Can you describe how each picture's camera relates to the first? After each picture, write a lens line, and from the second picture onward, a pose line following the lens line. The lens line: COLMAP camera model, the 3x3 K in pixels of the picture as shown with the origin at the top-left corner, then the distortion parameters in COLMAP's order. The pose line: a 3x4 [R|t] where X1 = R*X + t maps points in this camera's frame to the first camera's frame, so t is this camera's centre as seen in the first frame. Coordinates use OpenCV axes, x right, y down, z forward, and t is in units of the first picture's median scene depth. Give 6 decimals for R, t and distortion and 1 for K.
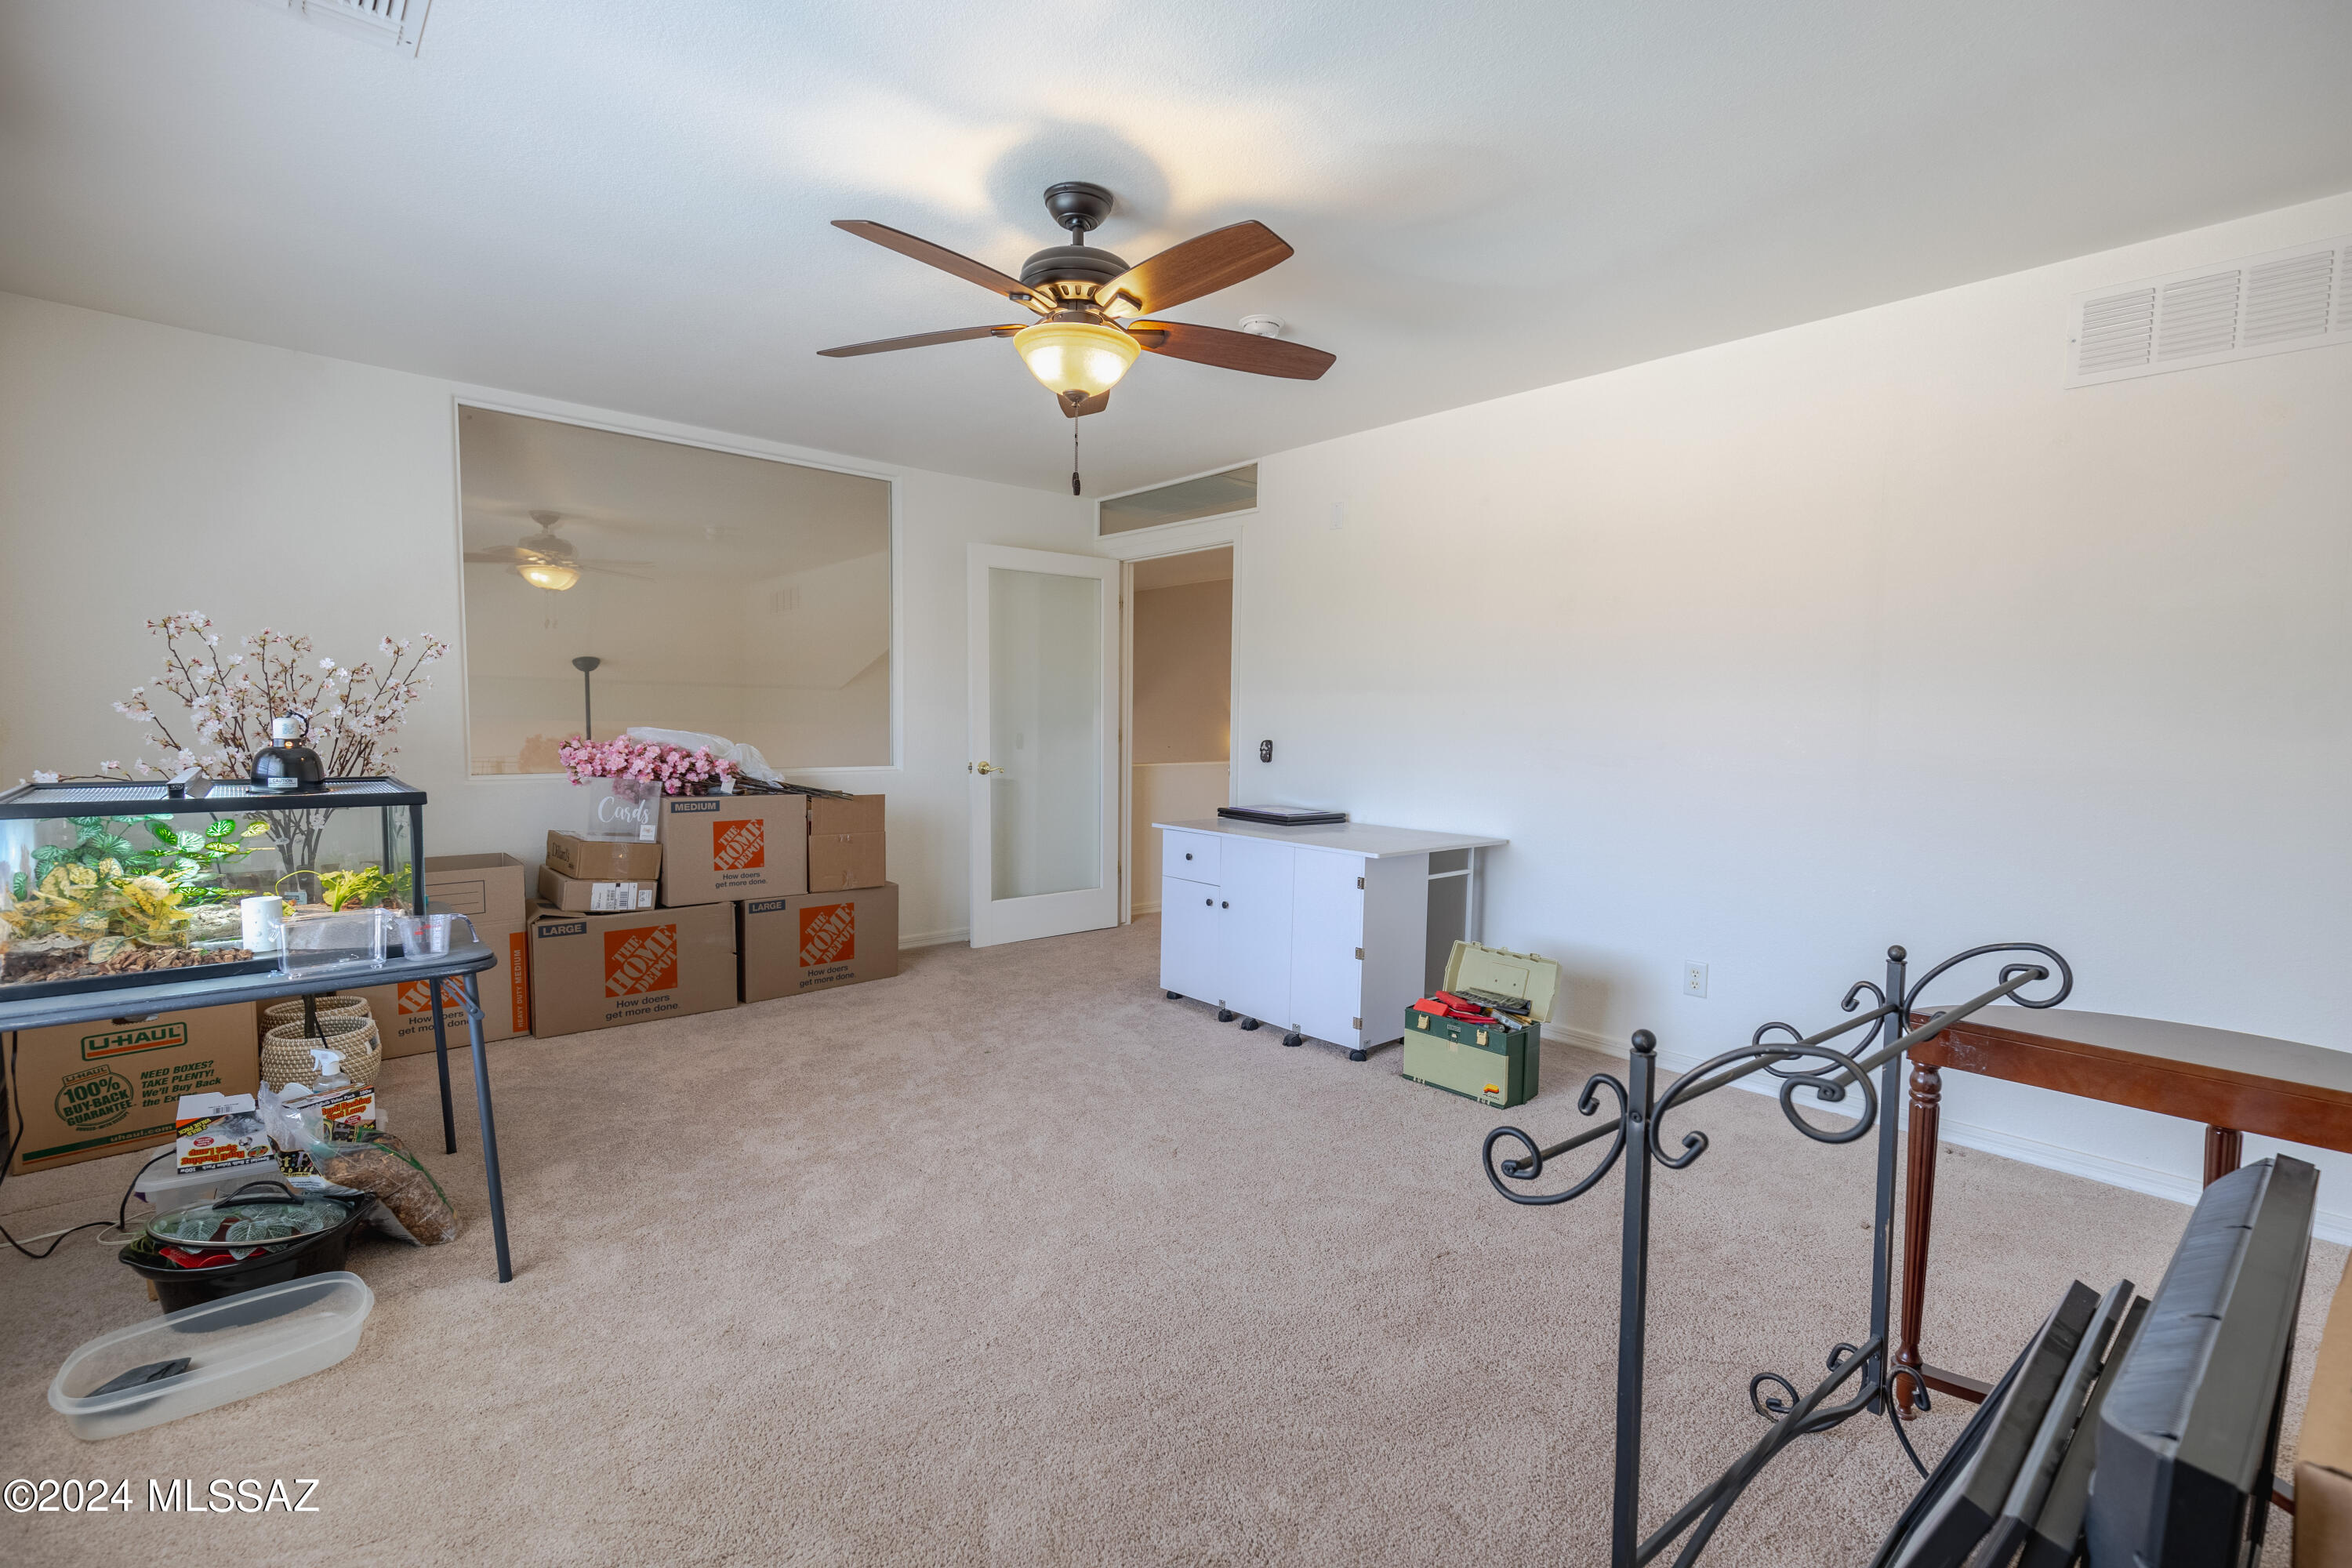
lens RADIAL K [[1090.5, 0, 1175.5], [0, 1090.5, 784.9], [0, 0, 1]] dist [0.018029, -0.000183]
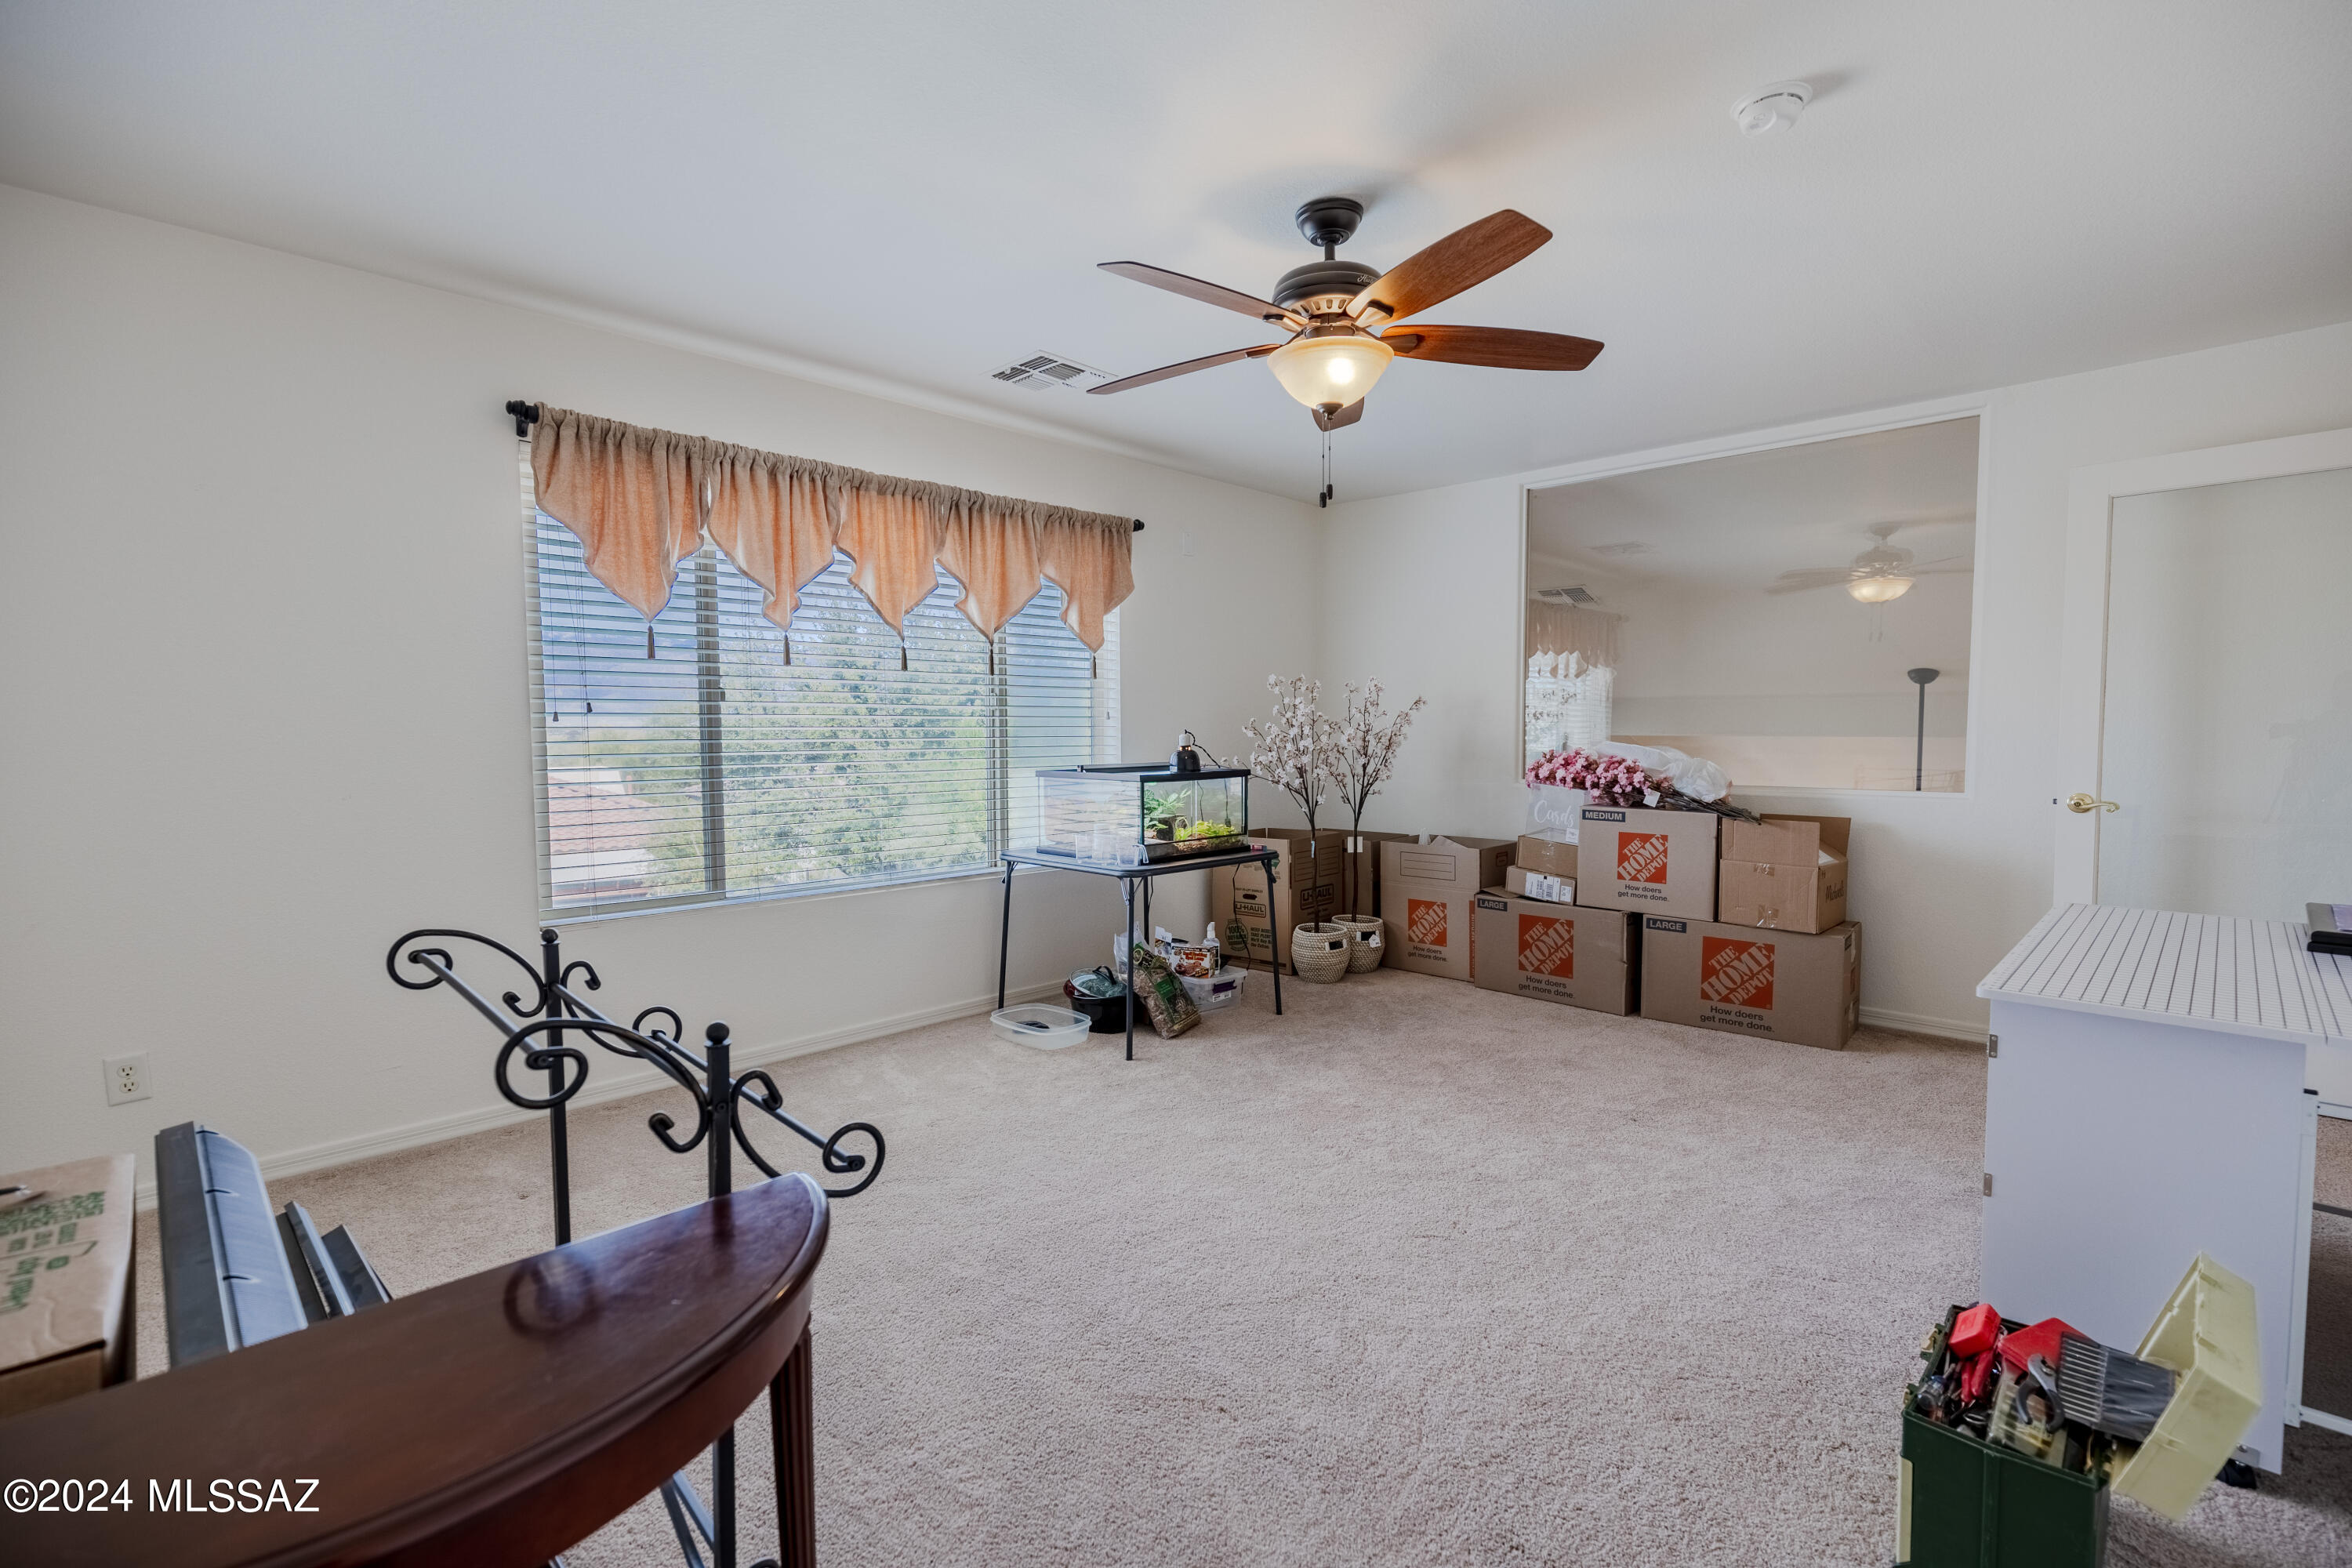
lens RADIAL K [[1071.5, 0, 1176.0], [0, 1071.5, 784.0], [0, 0, 1]] dist [-0.002690, -0.000941]
pose [[0.034932, 0.038562, -0.998645, 0.577097], [-0.052199, 0.997962, 0.036709, -0.027461], [0.998026, 0.050846, 0.036874, 0.536655]]
